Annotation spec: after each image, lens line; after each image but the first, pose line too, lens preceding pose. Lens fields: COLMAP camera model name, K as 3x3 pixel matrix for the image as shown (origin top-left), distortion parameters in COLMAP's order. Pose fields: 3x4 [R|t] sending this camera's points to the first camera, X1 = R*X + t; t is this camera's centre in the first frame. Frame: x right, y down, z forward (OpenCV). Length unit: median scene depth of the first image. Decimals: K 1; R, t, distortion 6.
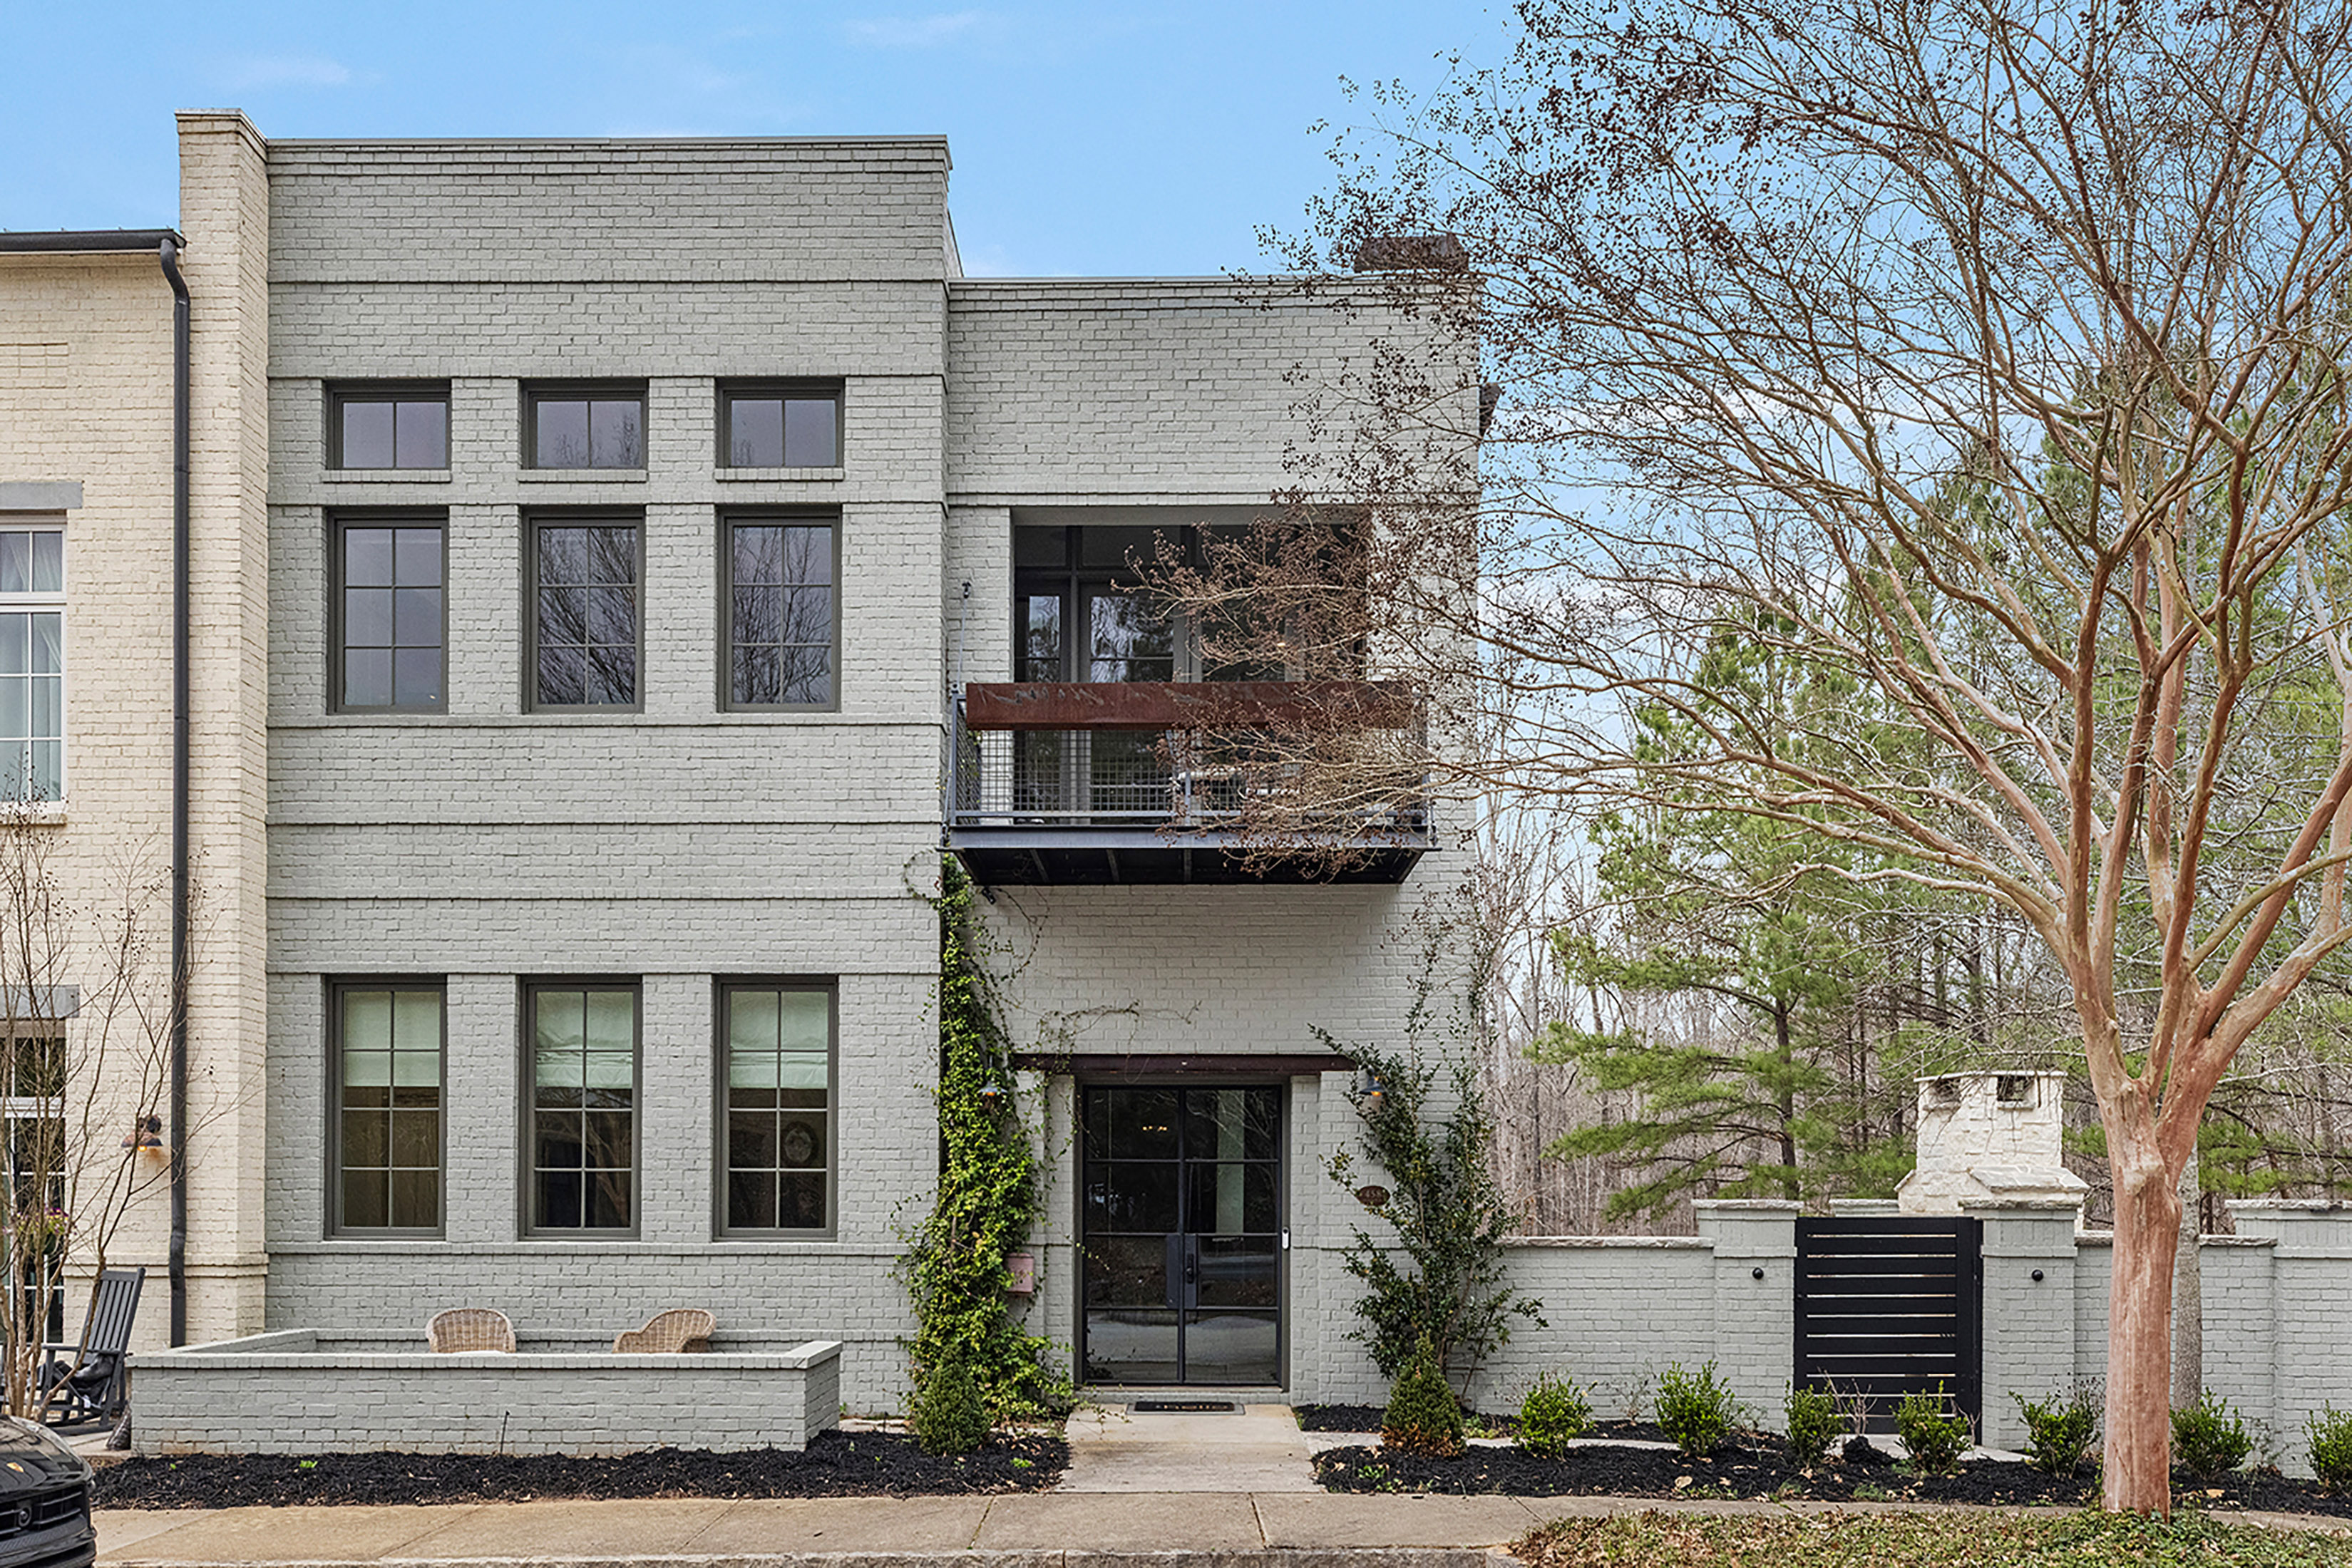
lens RADIAL K [[3377.9, 0, 1176.0], [0, 3377.9, 784.0], [0, 0, 1]] dist [0.037392, 0.020426]
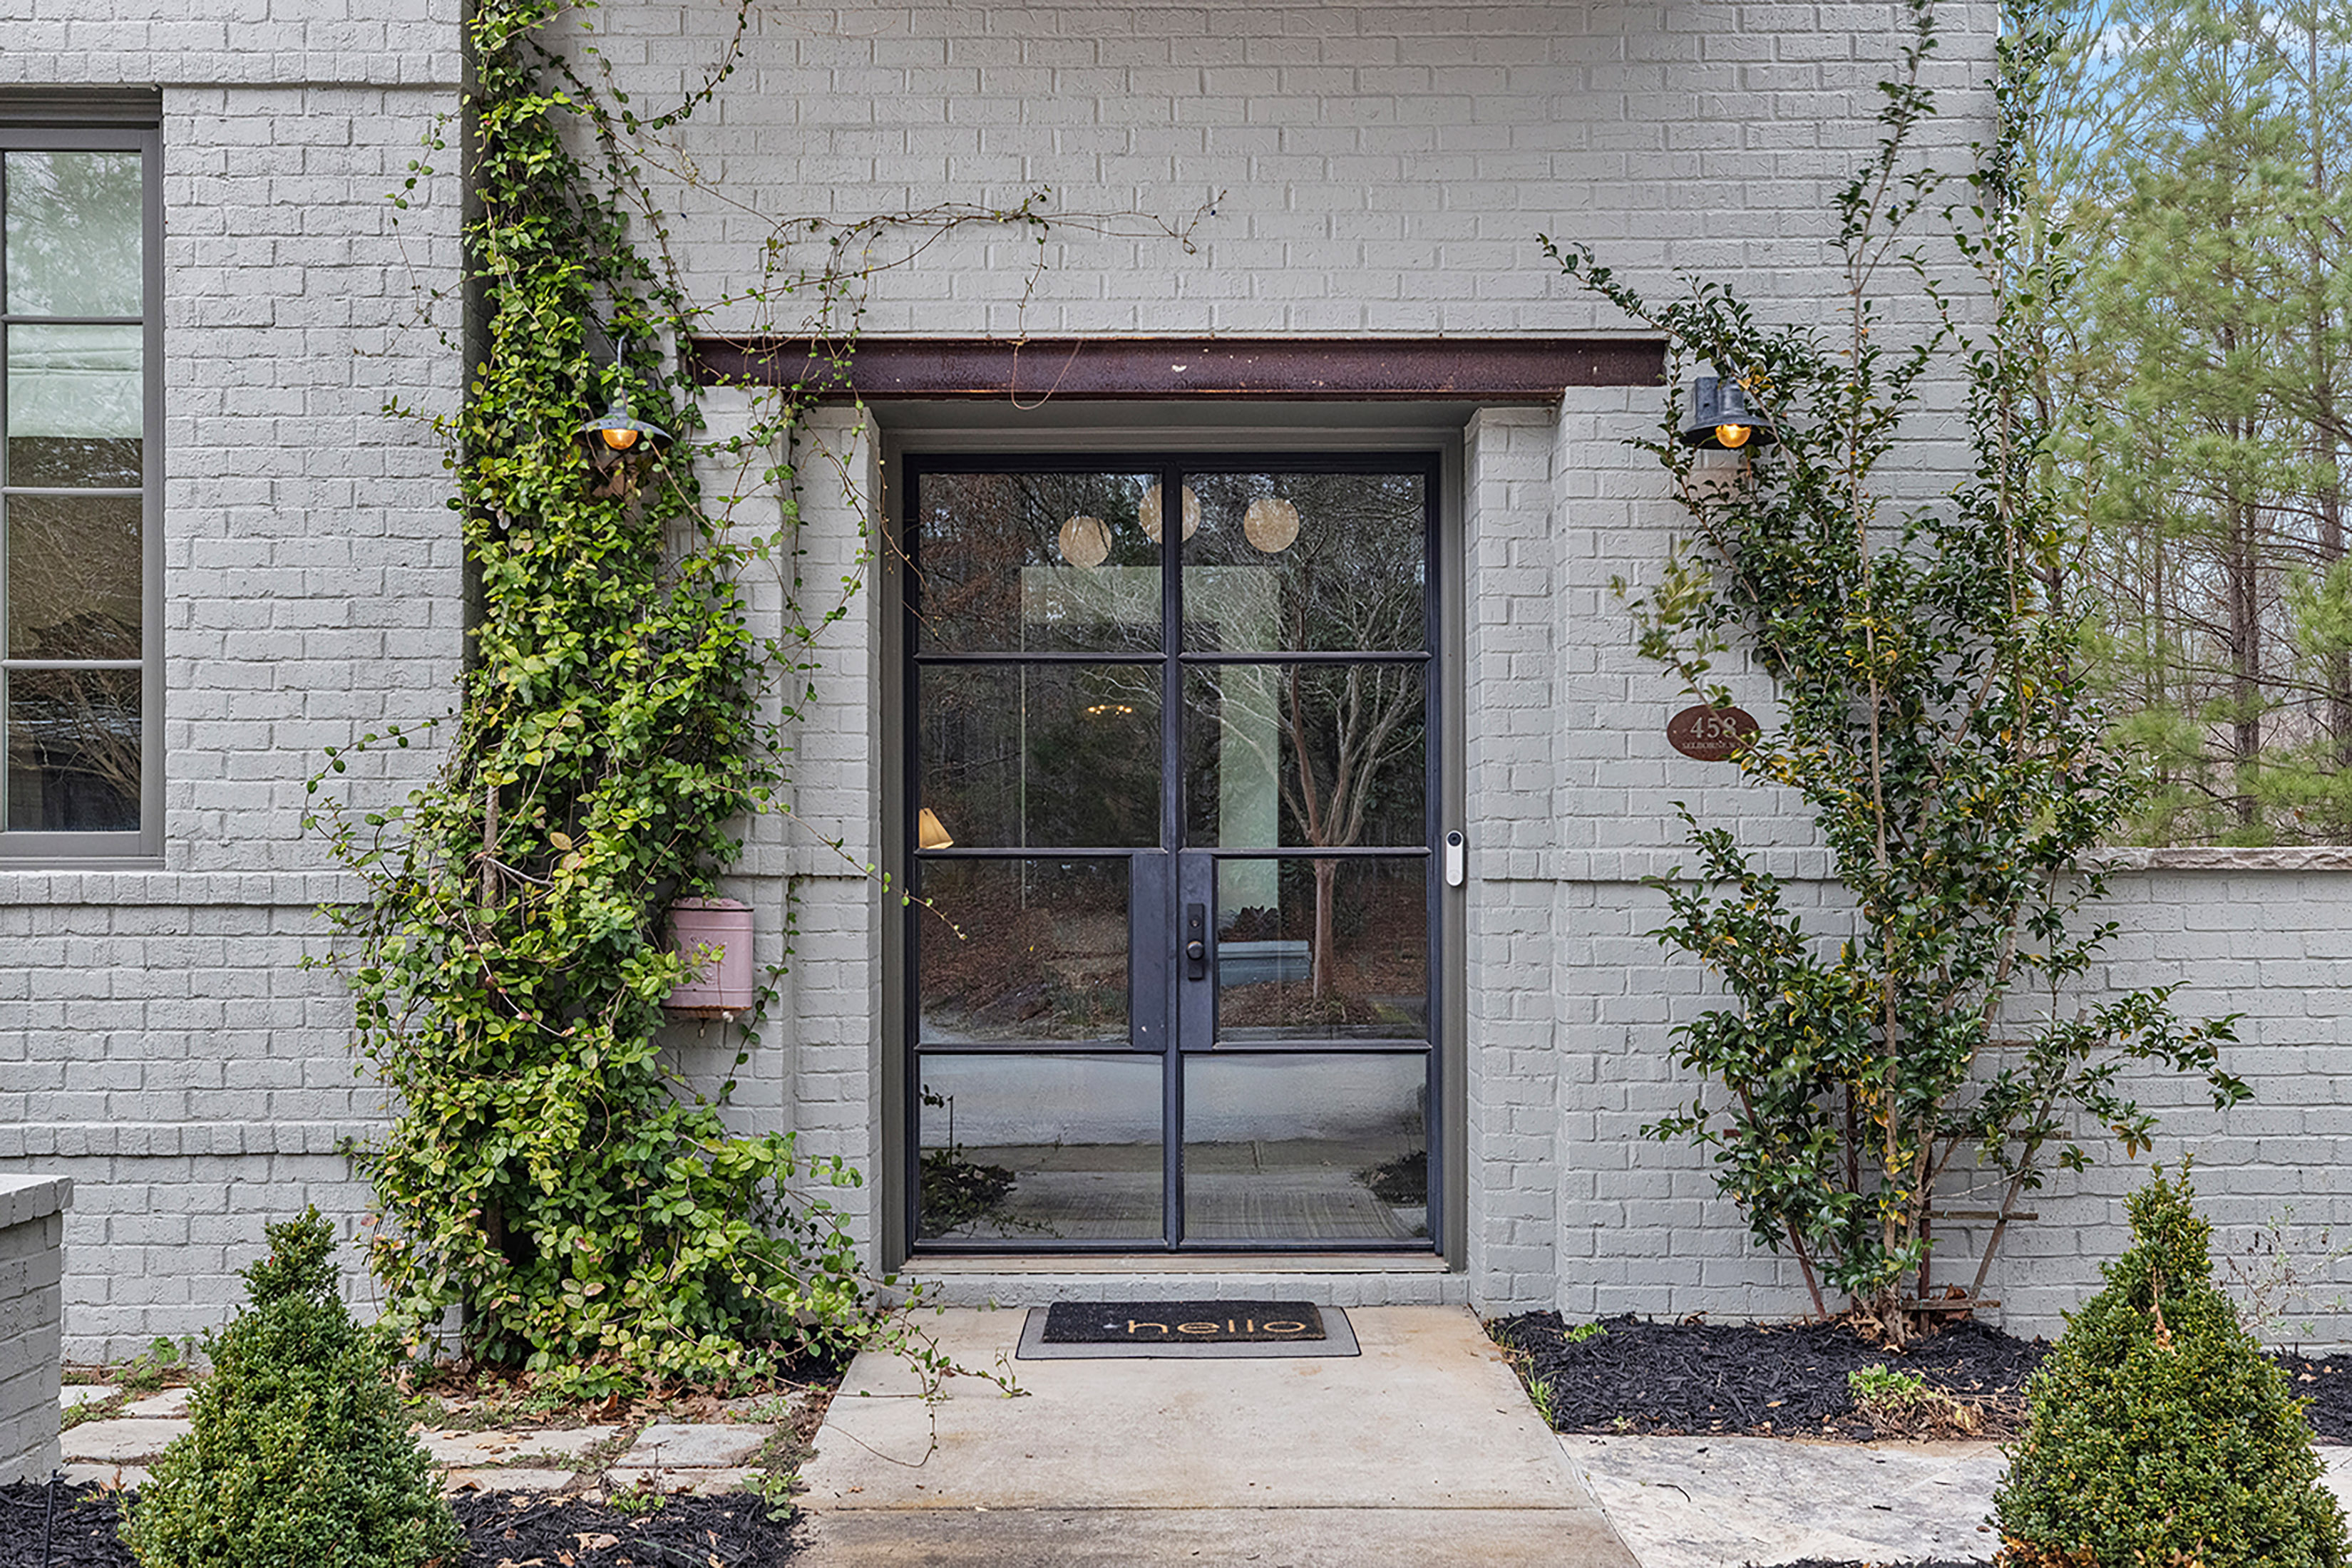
lens RADIAL K [[2090.7, 0, 1184.7], [0, 2090.7, 882.1], [0, 0, 1]] dist [-0.005626, 0.003436]
pose [[0.999382, -0.005630, 0.034688, -0.004824], [0.002268, 0.995359, 0.096207, 0.116750], [-0.035069, -0.096069, 0.994757, 0.785745]]
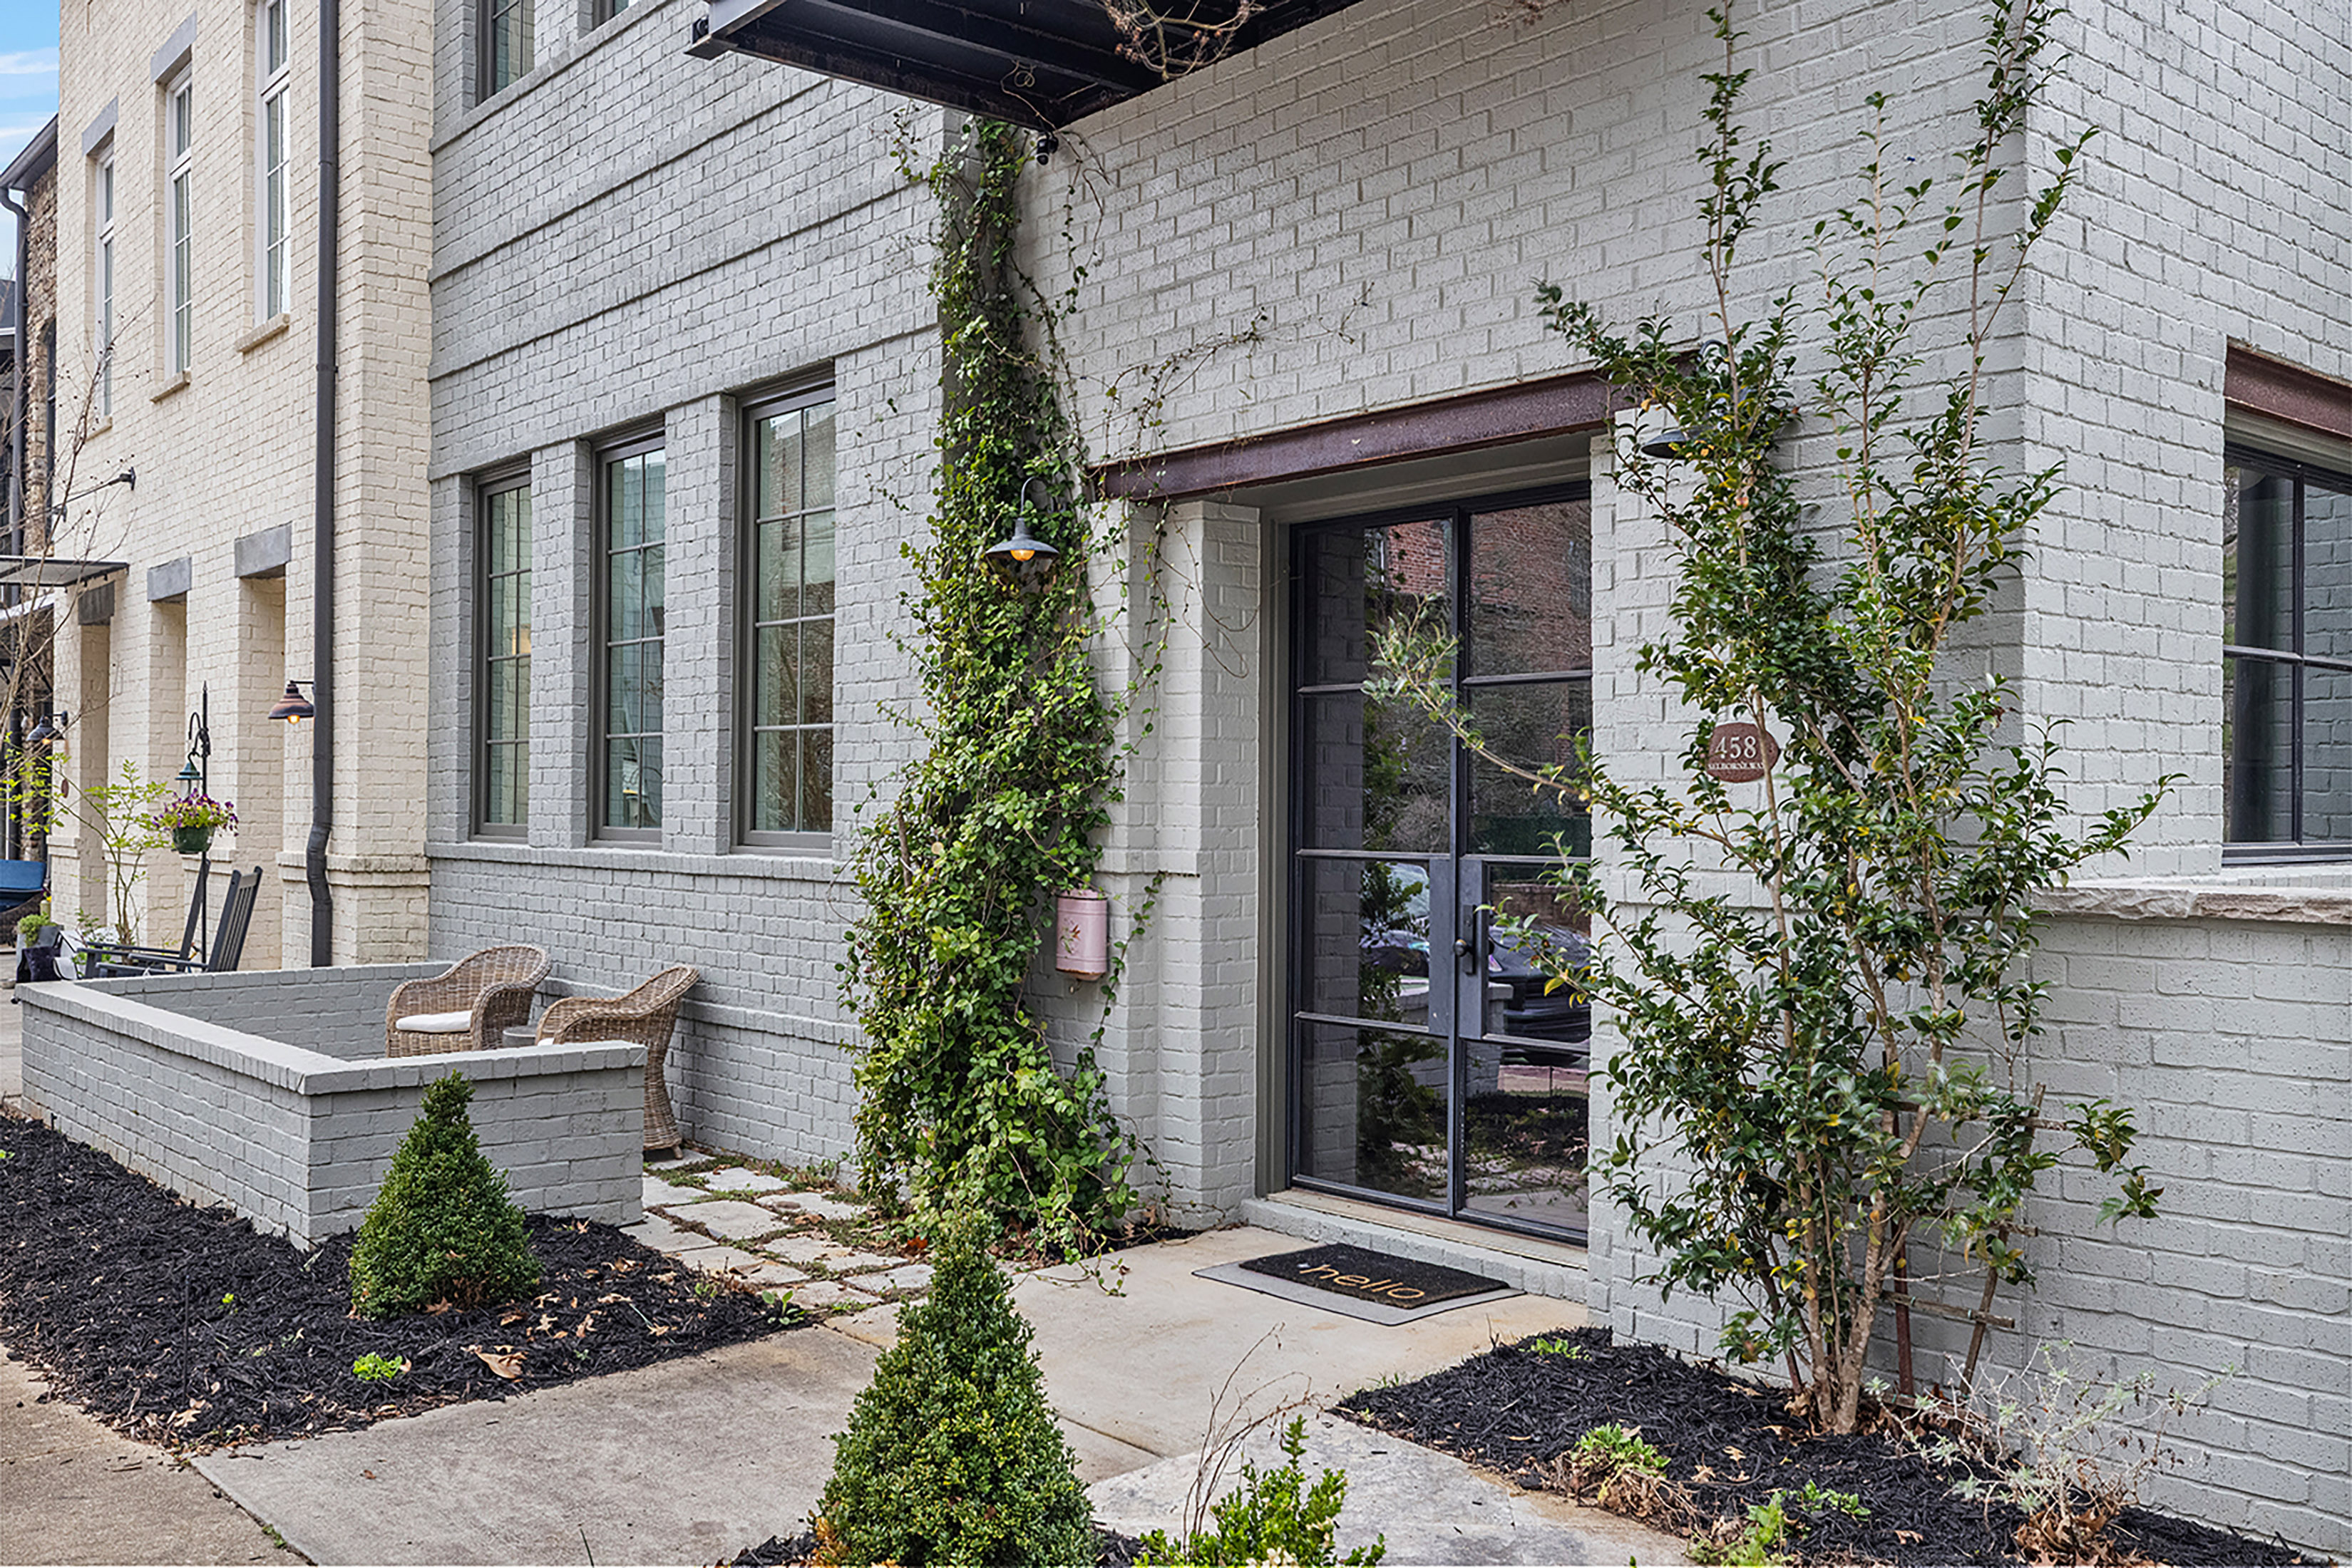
lens RADIAL K [[2039.8, 0, 1176.0], [0, 2039.8, 784.0], [0, 0, 1]] dist [-0.019323, -0.000370]
pose [[0.669741, -0.008227, -0.742549, 0.172429], [0.069310, 0.996266, 0.051476, 0.111097], [0.739353, -0.085942, 0.667811, 0.825901]]
